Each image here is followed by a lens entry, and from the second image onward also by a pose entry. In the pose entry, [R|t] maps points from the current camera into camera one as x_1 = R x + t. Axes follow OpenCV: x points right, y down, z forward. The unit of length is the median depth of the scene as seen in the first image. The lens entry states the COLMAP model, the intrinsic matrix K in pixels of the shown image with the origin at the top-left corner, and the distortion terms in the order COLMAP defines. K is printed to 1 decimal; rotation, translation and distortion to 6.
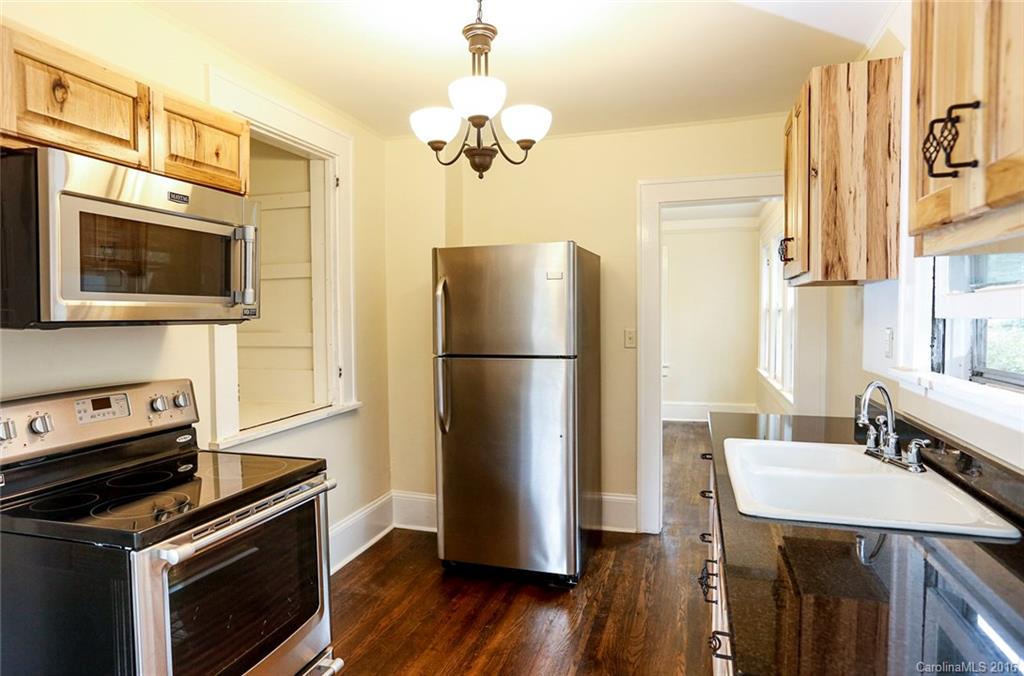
lens RADIAL K [[598.9, 0, 512.0], [0, 598.9, 338.0], [0, 0, 1]] dist [-0.000903, -0.000274]
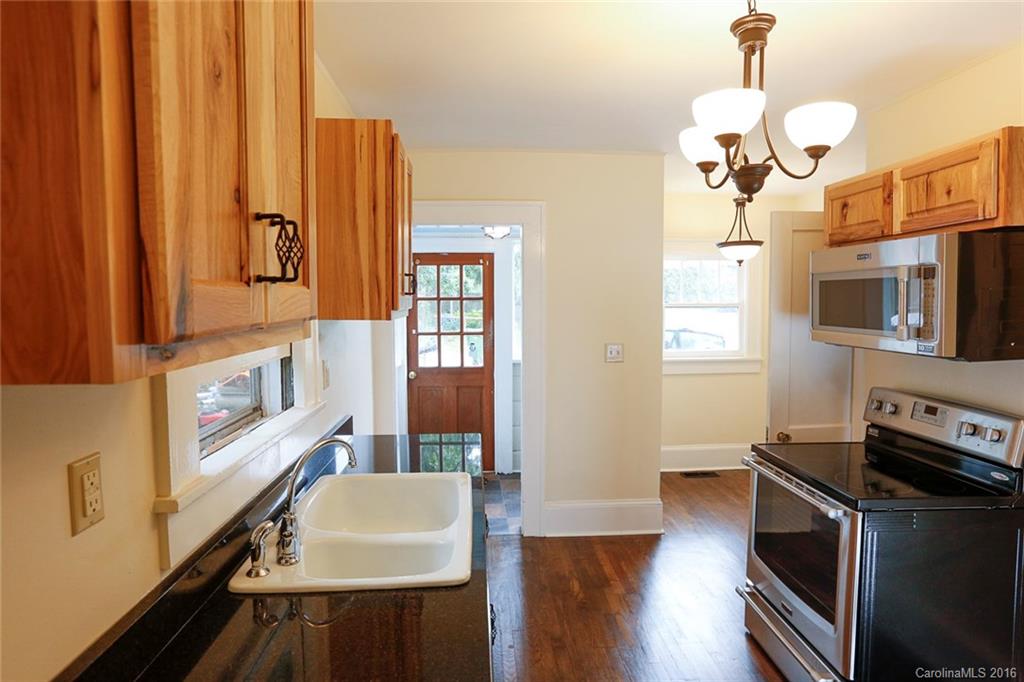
lens RADIAL K [[554.4, 0, 512.0], [0, 554.4, 341.0], [0, 0, 1]] dist [-0.001293, -0.000098]
pose [[-0.933136, 0.032739, -0.358030, 0.571203], [-0.009939, 0.993115, 0.116718, -0.165571], [0.359386, 0.112472, -0.926386, 1.709504]]
